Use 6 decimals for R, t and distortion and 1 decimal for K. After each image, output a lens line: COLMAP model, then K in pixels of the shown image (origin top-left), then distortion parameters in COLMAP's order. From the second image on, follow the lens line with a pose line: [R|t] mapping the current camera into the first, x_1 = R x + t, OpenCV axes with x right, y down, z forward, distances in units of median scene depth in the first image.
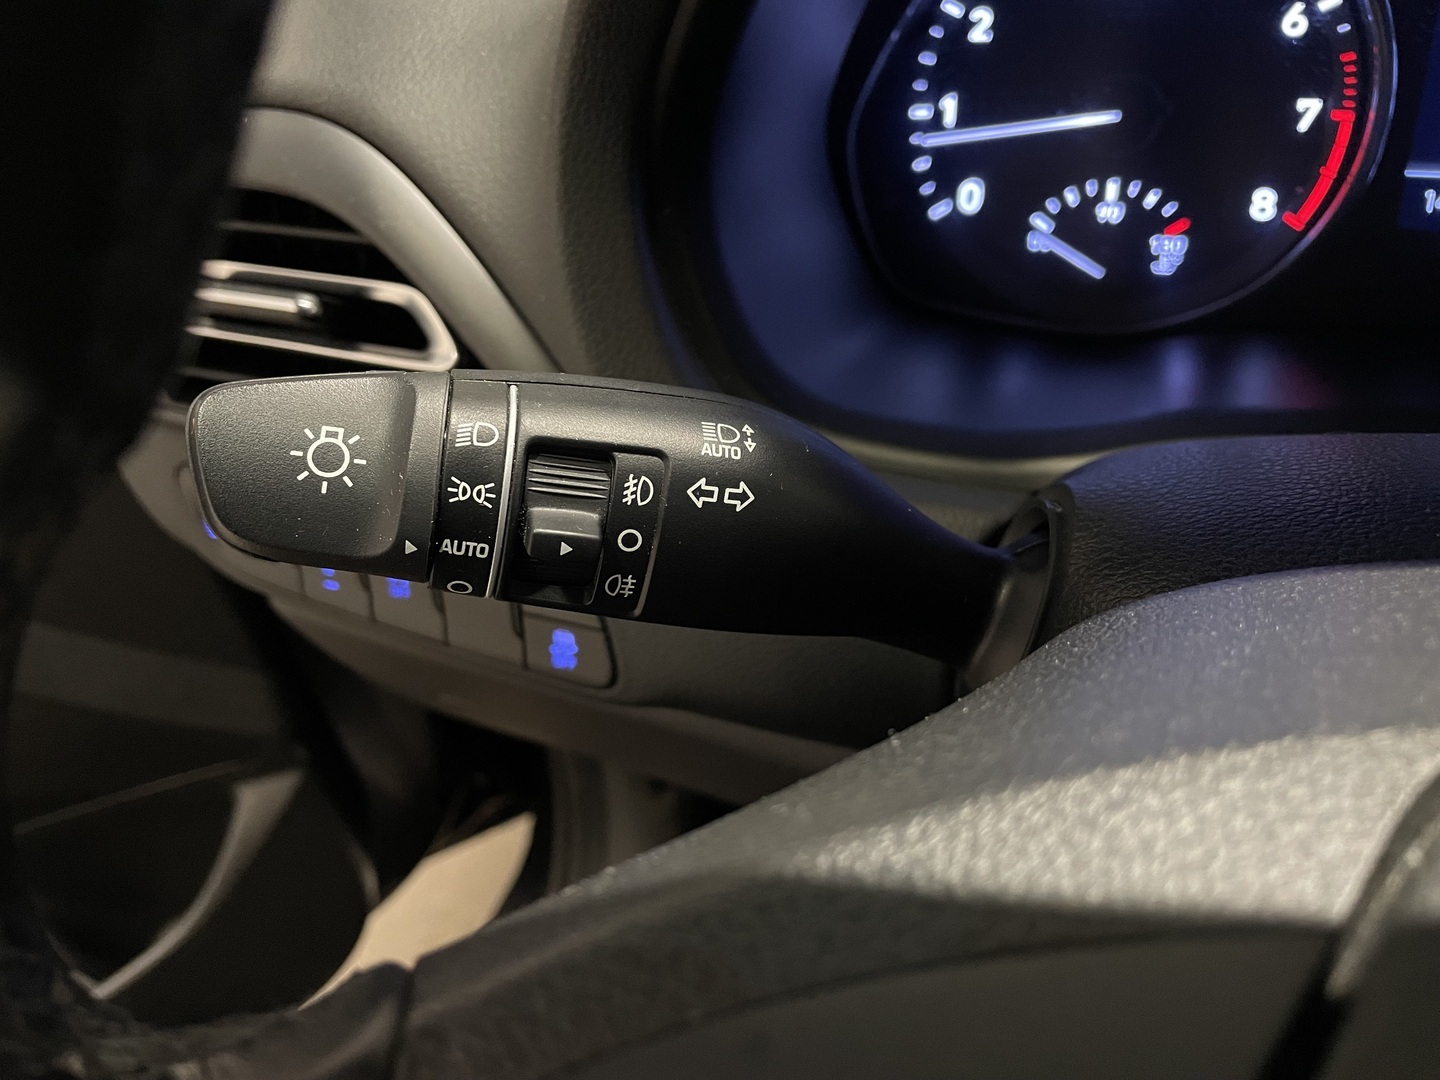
lens RADIAL K [[1085.5, 0, 720.0], [0, 1085.5, 540.0], [0, 0, 1]] dist [0.061799, -0.114757]
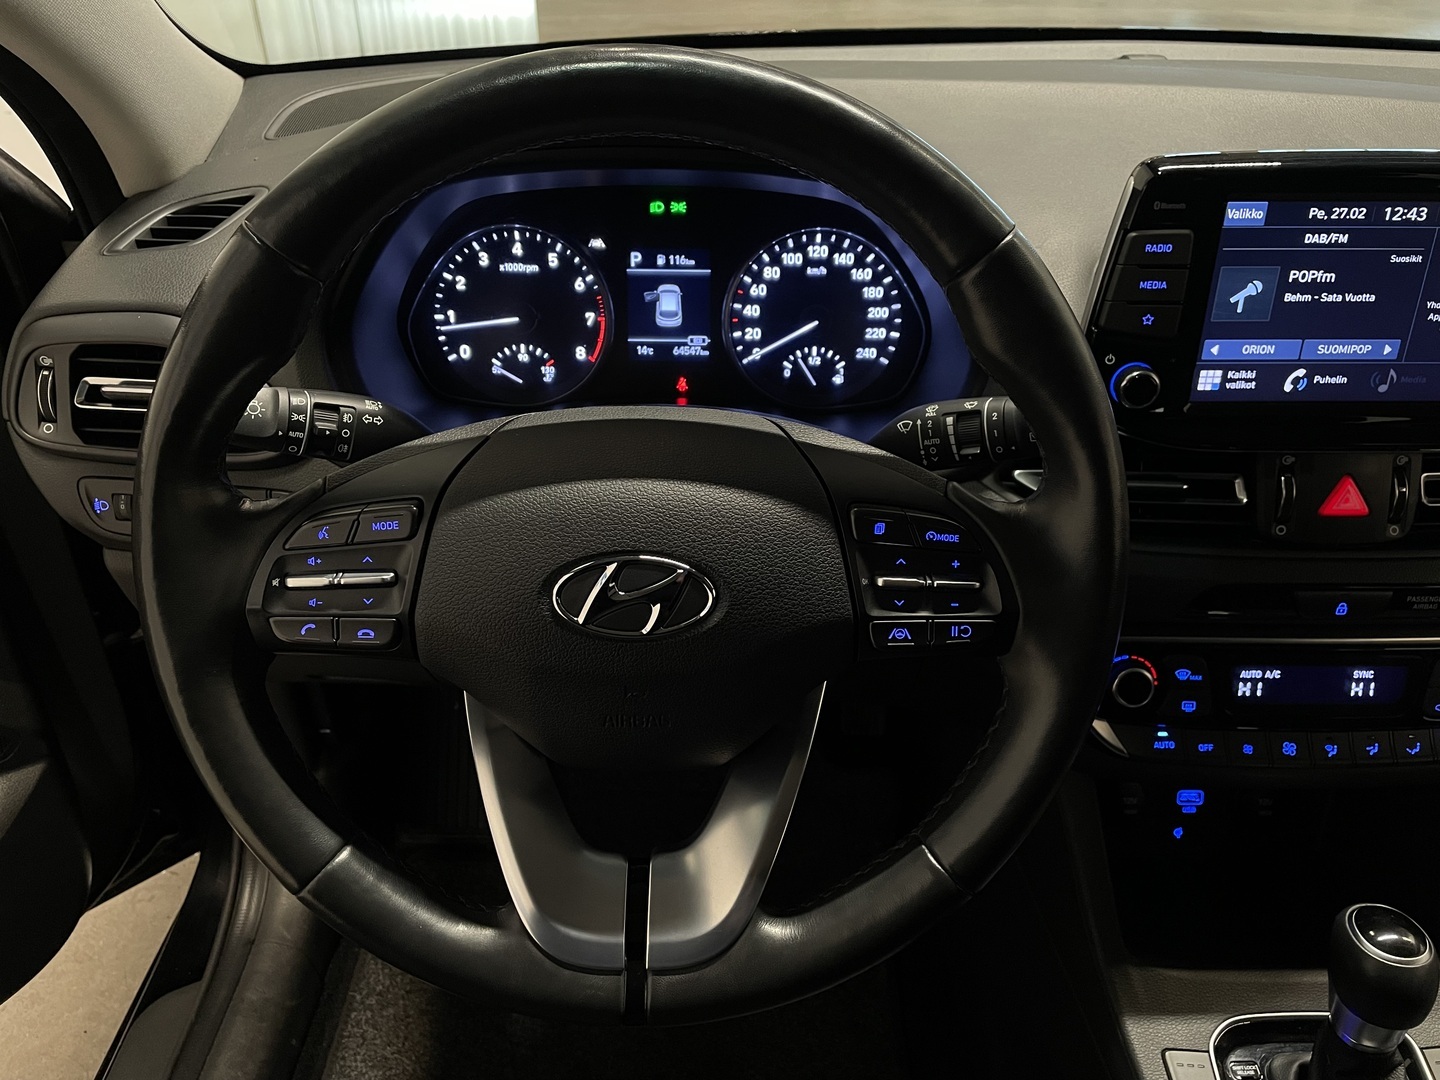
lens RADIAL K [[1101.8, 0, 720.0], [0, 1101.8, 540.0], [0, 0, 1]] dist [0.072347, -0.099382]
pose [[0.934790, -0.063329, 0.349511, -0.118379], [0.123634, 0.980460, -0.153015, 0.533450], [-0.332991, 0.186248, 0.924353, -1.352977]]
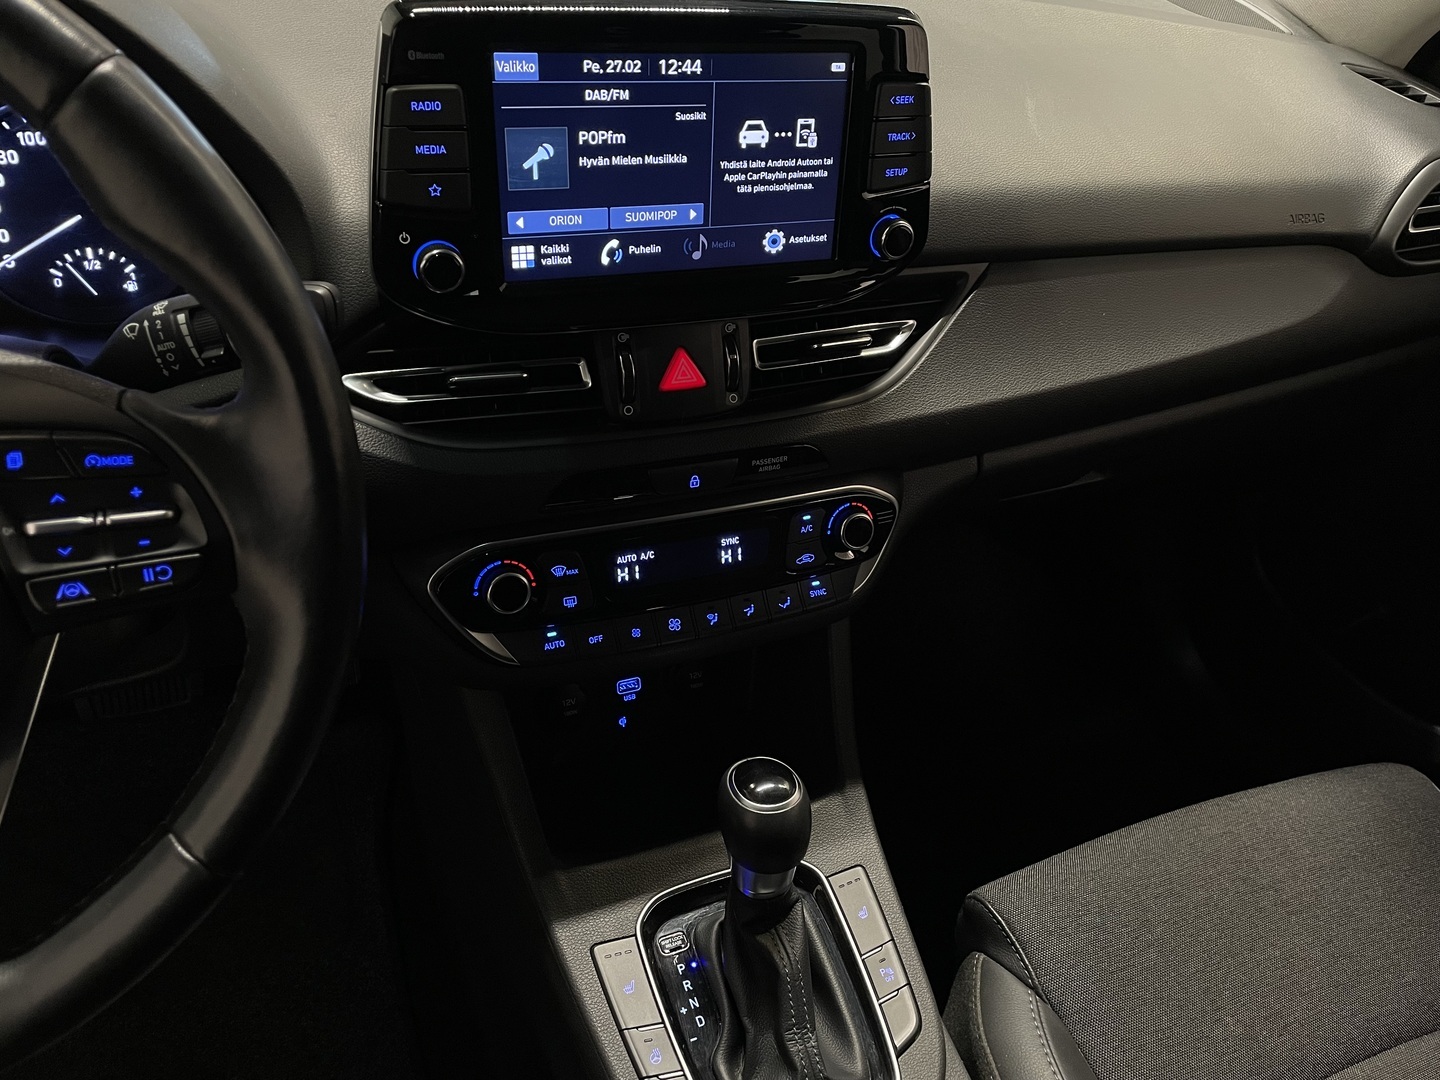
lens RADIAL K [[1089.7, 0, 722.9], [0, 1089.7, 555.3], [0, 0, 1]] dist [0.080498, -0.099144]
pose [[0.723537, -0.230602, 0.650628, 0.378171], [0.298348, 0.954435, 0.006500, 0.625030], [-0.622481, 0.189410, 0.759369, -1.361949]]
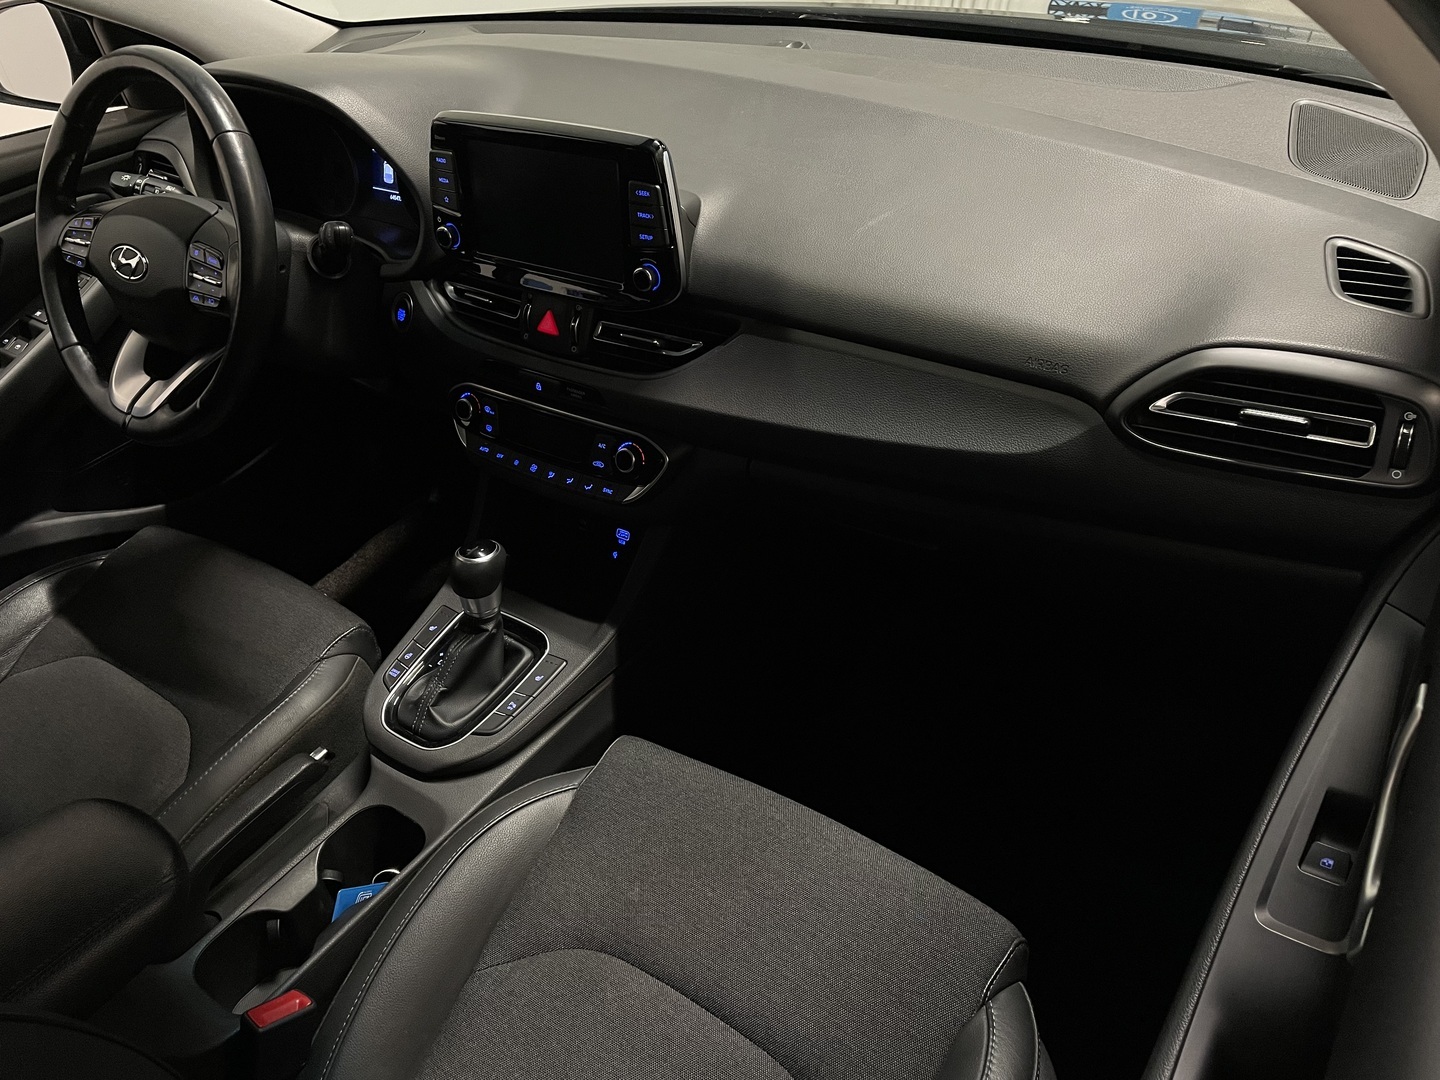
lens RADIAL K [[1089.7, 0, 722.9], [0, 1089.7, 555.3], [0, 0, 1]] dist [0.080498, -0.099144]
pose [[0.960210, 0.206544, -0.187978, 3.233137], [-0.217428, 0.975296, -0.039024, 1.063451], [0.175274, 0.078343, 0.981398, -3.276064]]
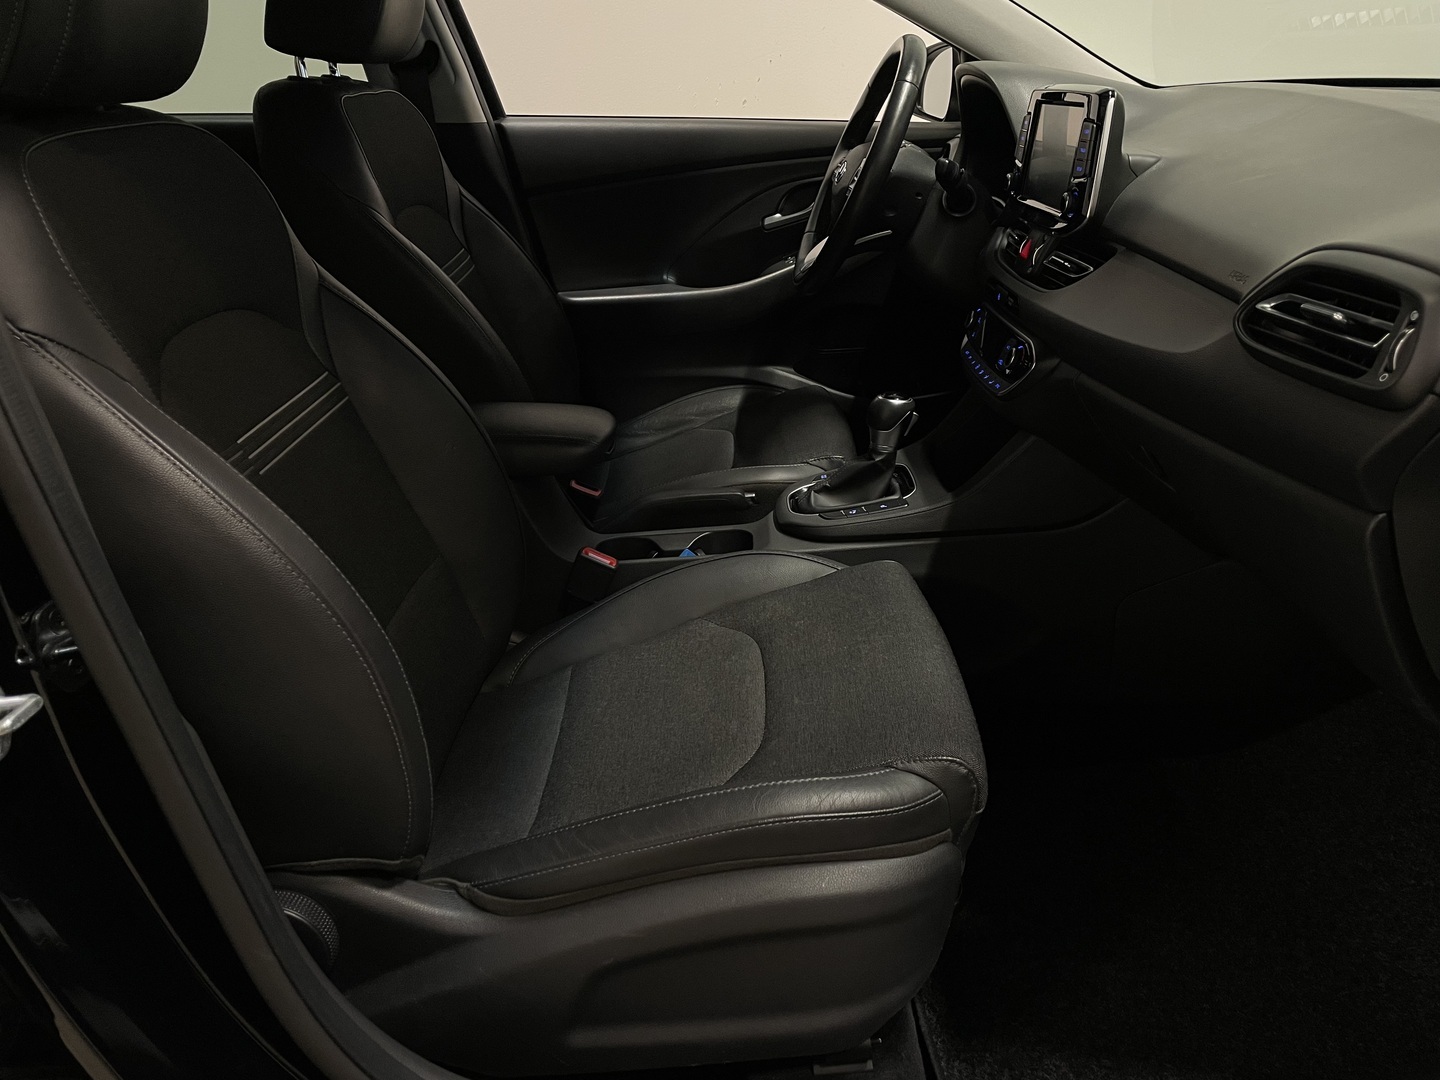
lens RADIAL K [[1070.7, 0, 716.0], [0, 1070.7, 548.4], [0, 0, 1]] dist [0.108947, -0.180494]
pose [[0.338488, 0.487201, -0.805023, 6.048391], [-0.626190, 0.755210, 0.193760, 1.182671], [0.702362, 0.438512, 0.560710, -2.628678]]
